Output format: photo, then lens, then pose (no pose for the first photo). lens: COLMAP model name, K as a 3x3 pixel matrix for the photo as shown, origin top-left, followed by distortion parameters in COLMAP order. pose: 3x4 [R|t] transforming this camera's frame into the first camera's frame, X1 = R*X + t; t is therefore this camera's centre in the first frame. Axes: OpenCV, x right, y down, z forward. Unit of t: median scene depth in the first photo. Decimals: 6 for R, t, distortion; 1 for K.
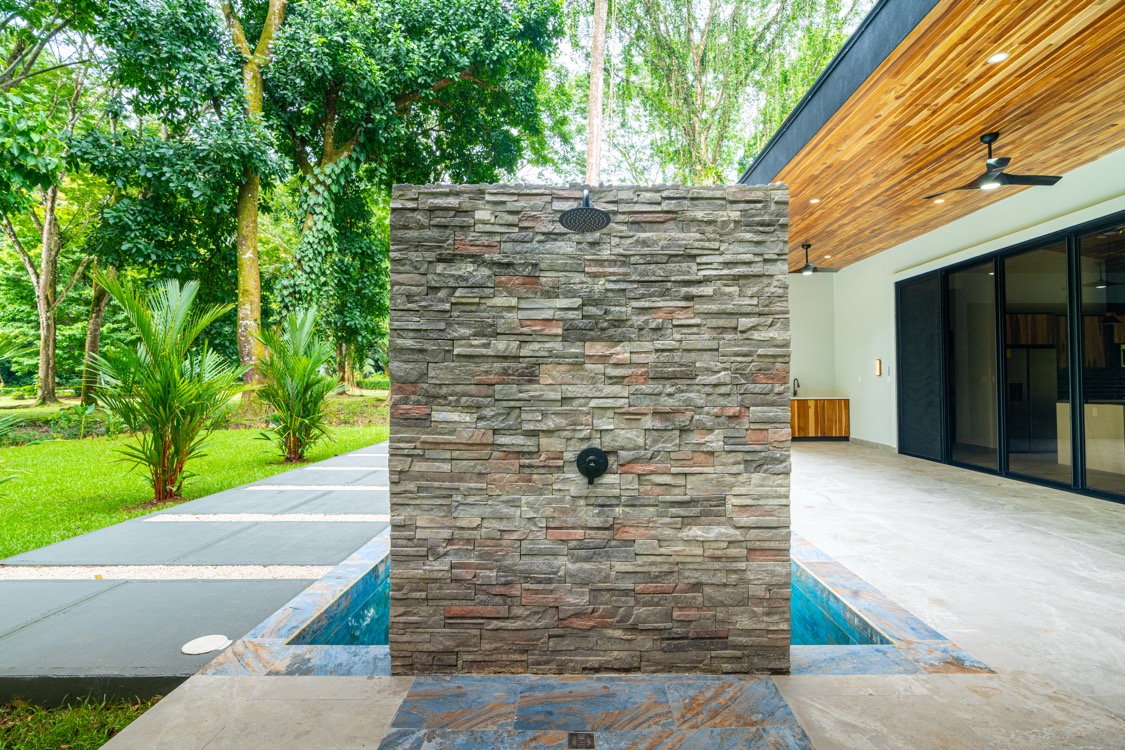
lens RADIAL K [[560.9, 0, 582.8], [0, 560.9, 353.3], [0, 0, 1]] dist [-0.003464, 0.001473]
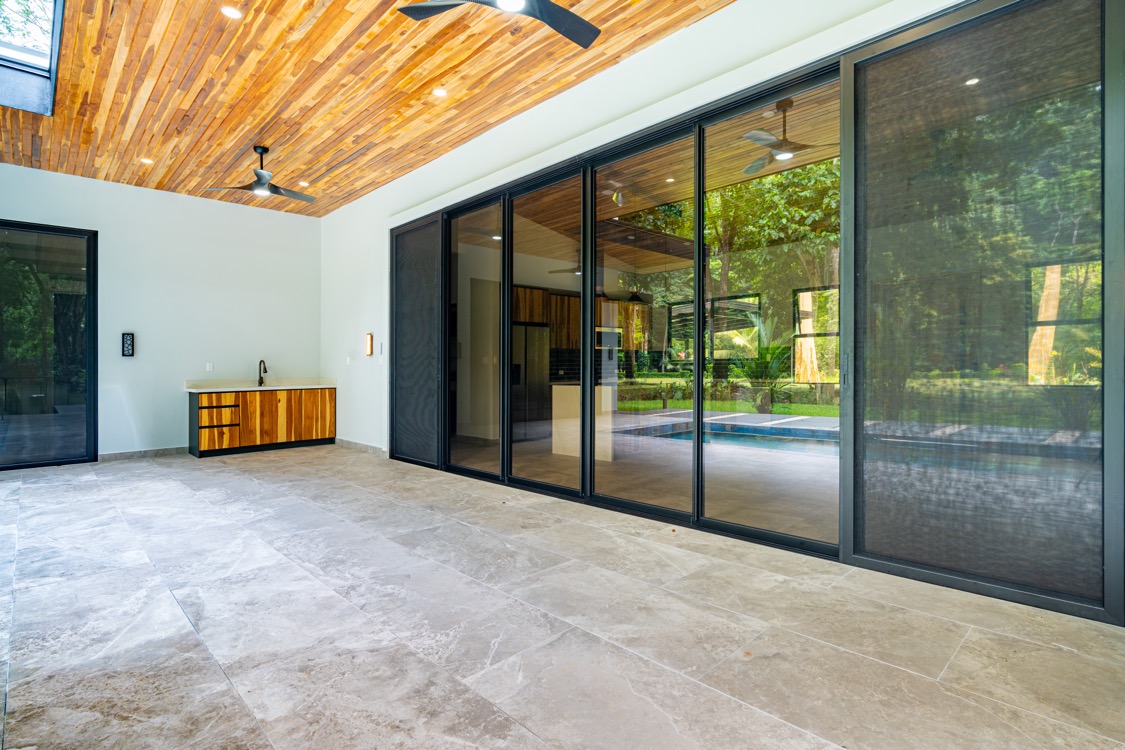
lens RADIAL K [[560.9, 0, 562.4], [0, 560.9, 373.7], [0, 0, 1]] dist [-0.003464, 0.001473]
pose [[0.721191, -0.011767, 0.692637, 0.211908], [-0.027795, 0.998559, 0.045905, 0.025008], [-0.692179, -0.052358, 0.719824, 0.307474]]
